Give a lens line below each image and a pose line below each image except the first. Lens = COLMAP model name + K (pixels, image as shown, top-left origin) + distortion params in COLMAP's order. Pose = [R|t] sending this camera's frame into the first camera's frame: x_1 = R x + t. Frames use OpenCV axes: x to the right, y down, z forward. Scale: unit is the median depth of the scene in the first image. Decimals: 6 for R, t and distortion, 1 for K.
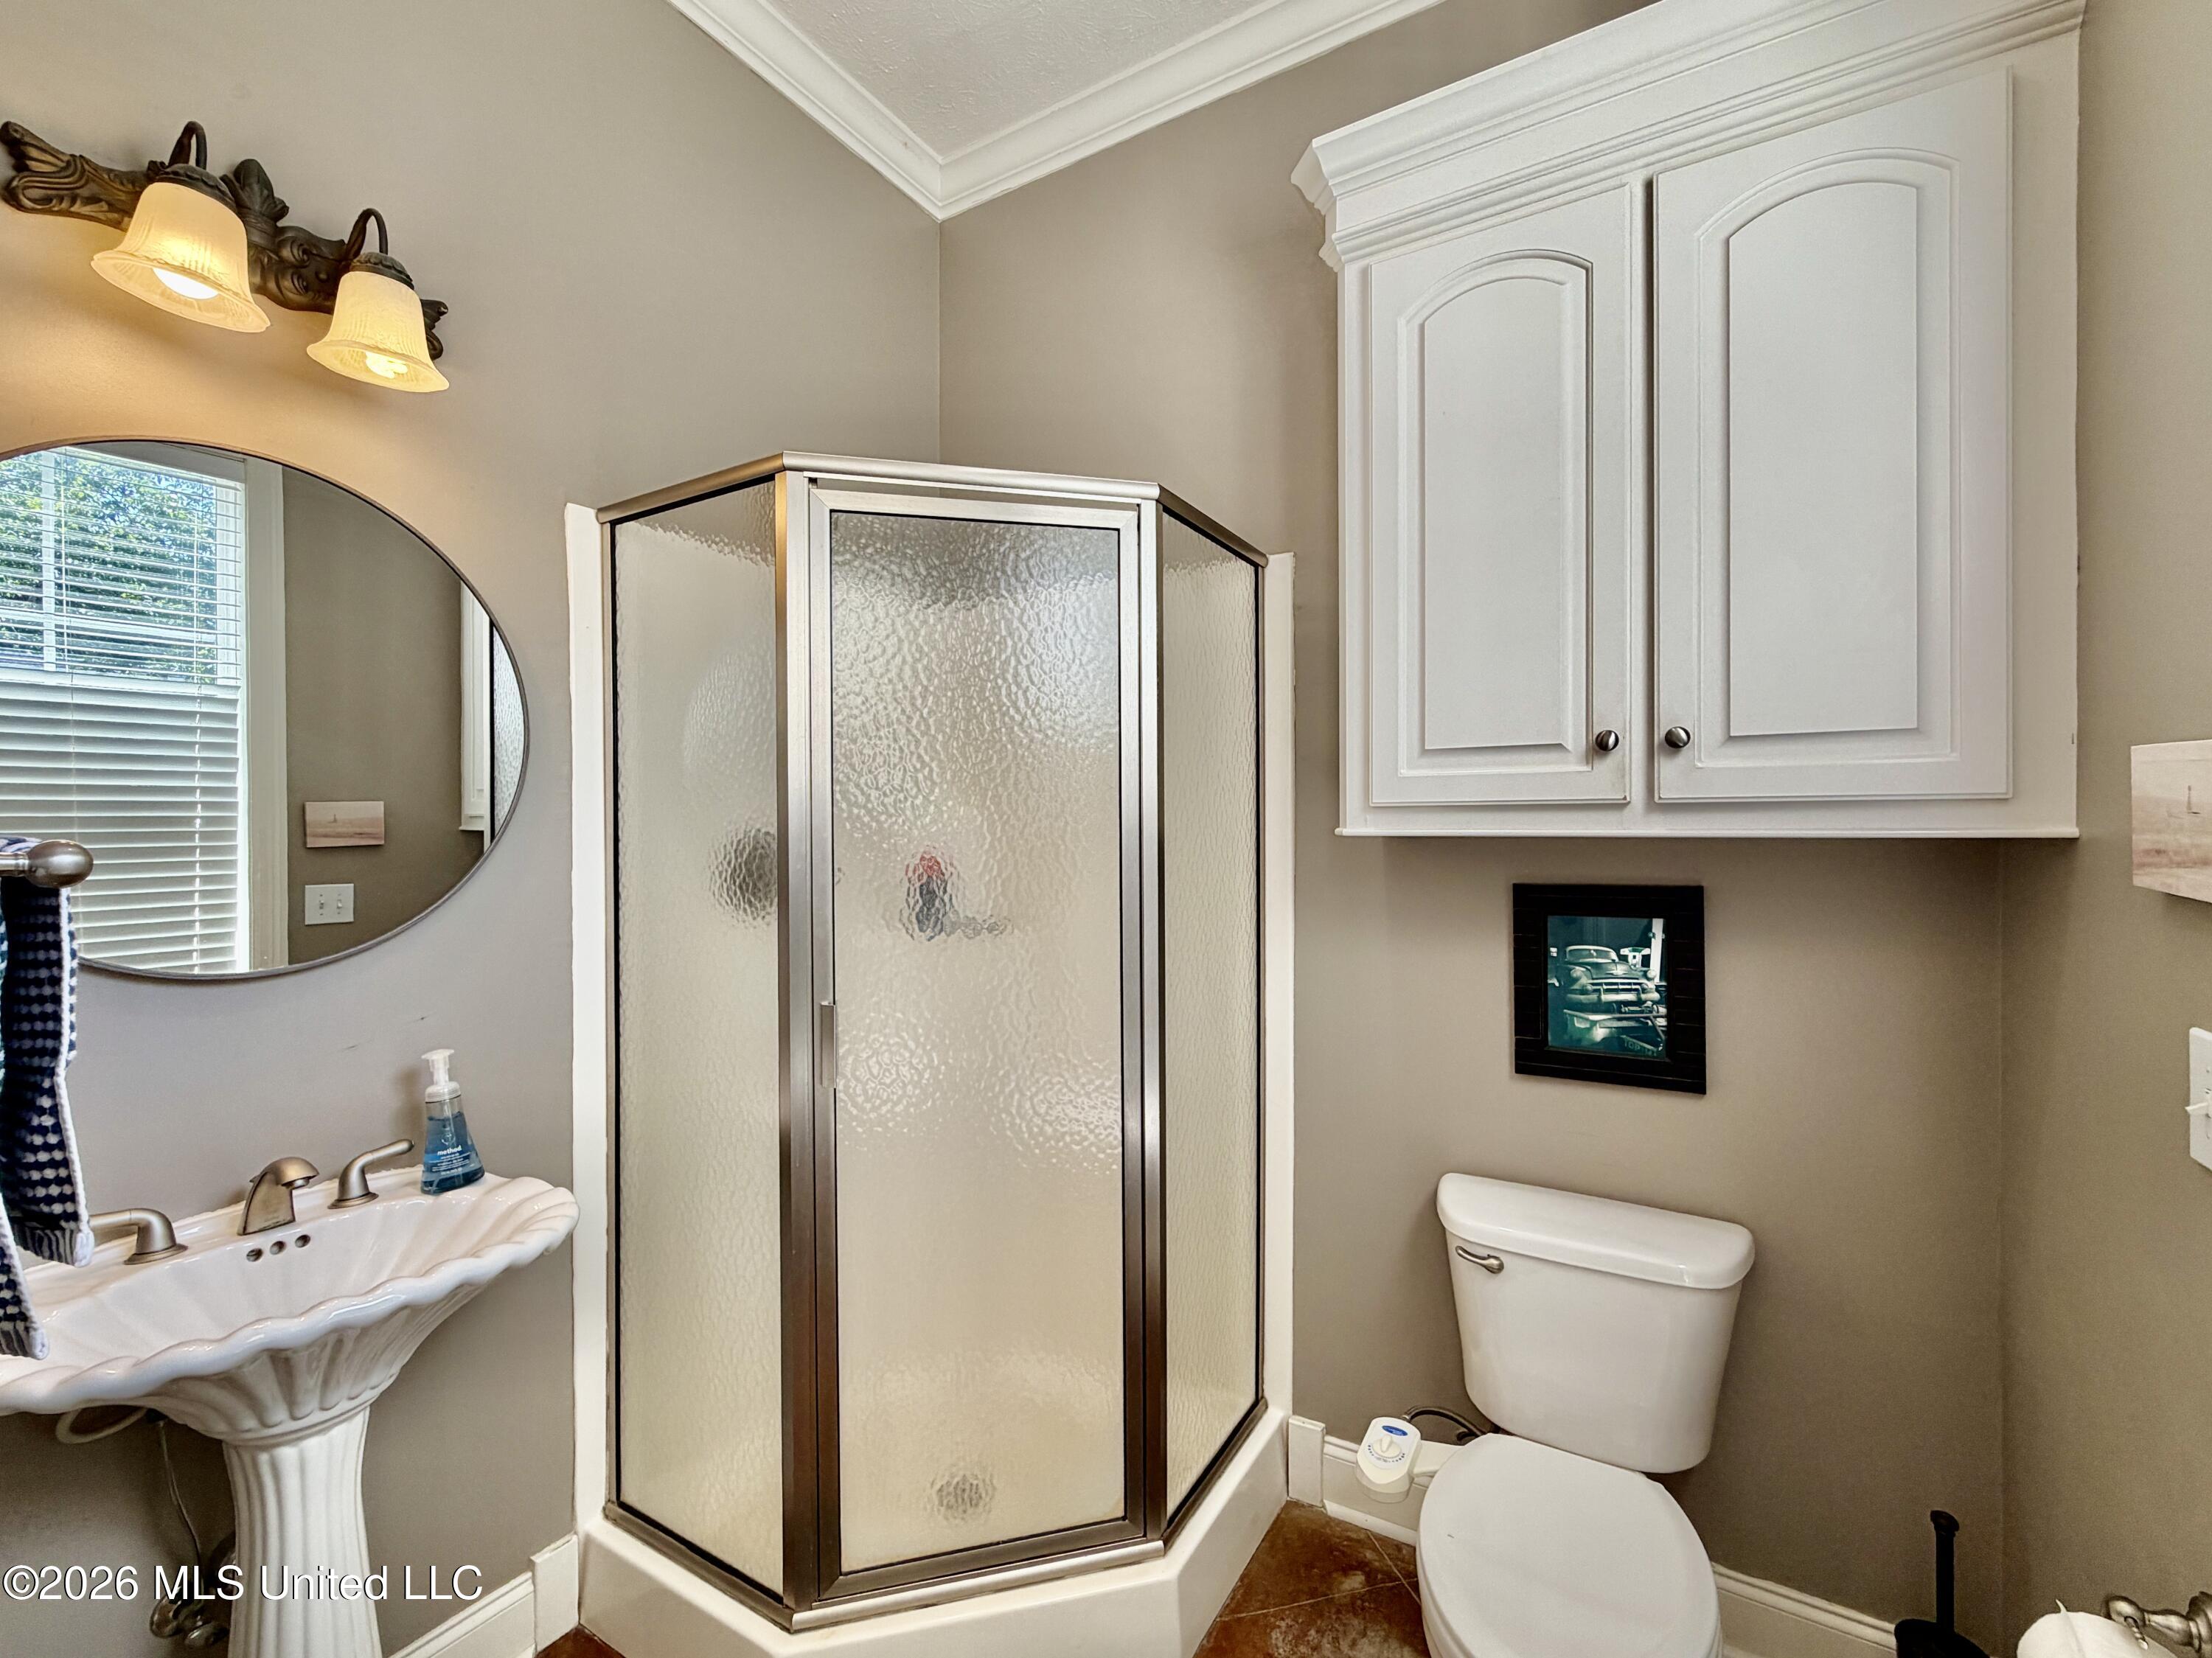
lens RADIAL K [[938.8, 0, 1103.5], [0, 938.8, 873.4], [0, 0, 1]] dist [-0.000232, 0.000361]
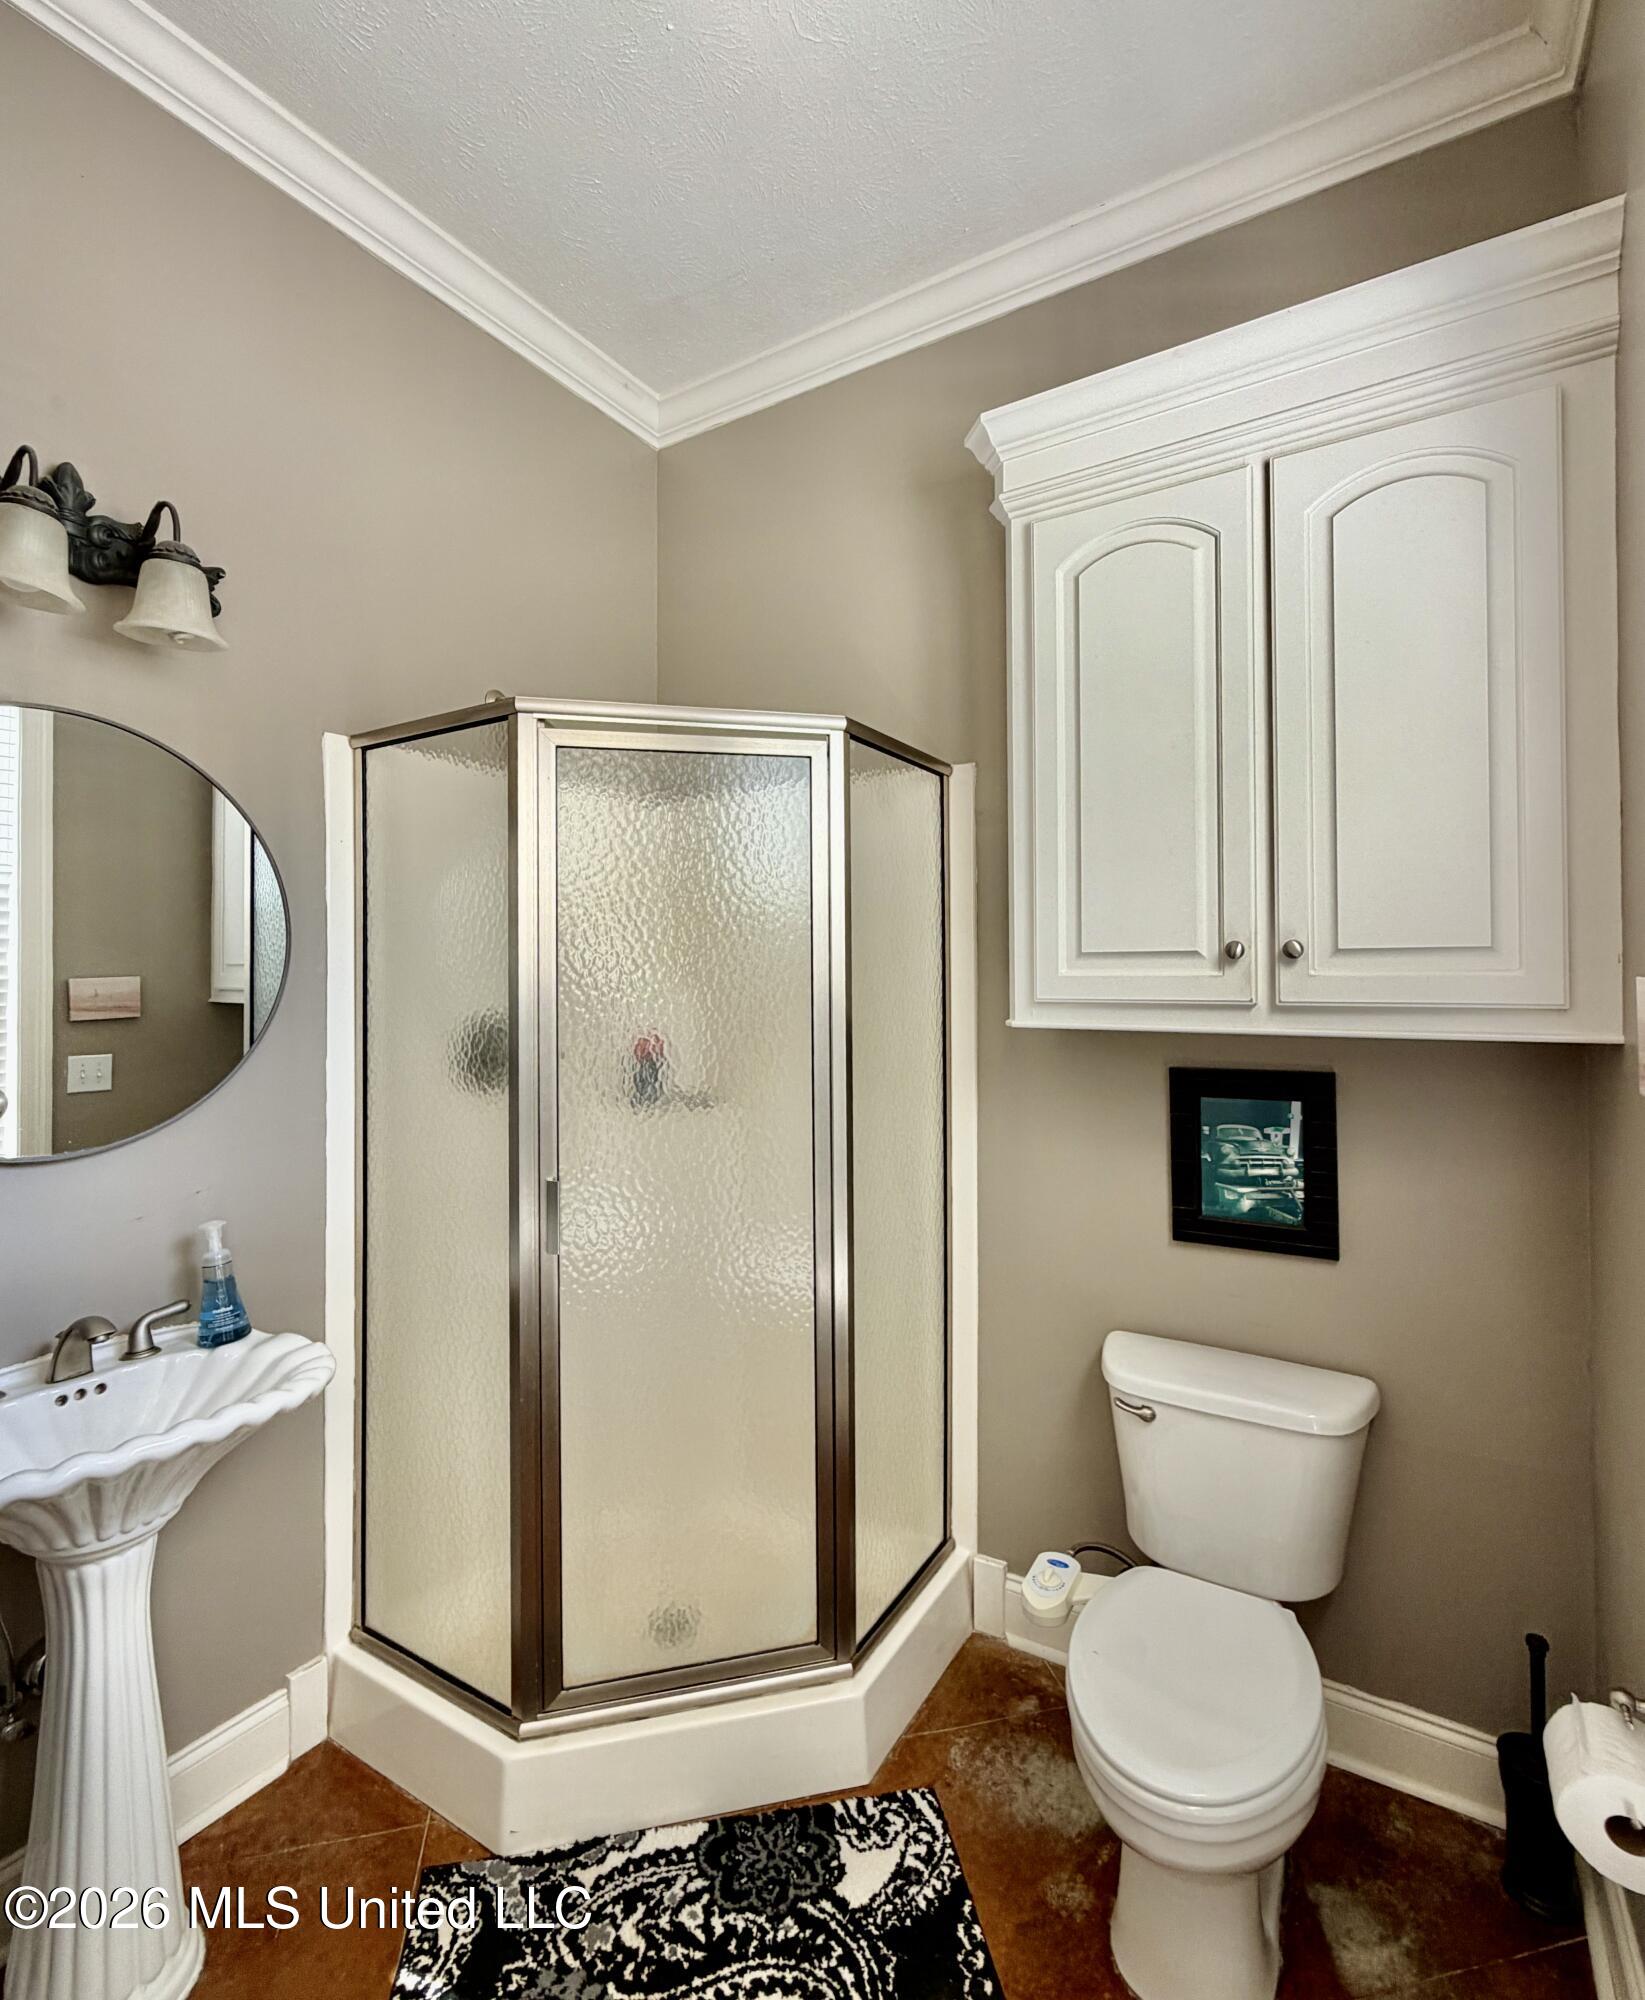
lens RADIAL K [[958.5, 0, 822.5], [0, 958.5, 1000.0], [0, 0, 1]] dist [0.000968, -0.000868]
pose [[0.999911, -0.002094, -0.013156, 0.046599], [0.001866, 0.999849, -0.017296, -0.055567], [0.013191, 0.017270, 0.999764, -0.151481]]
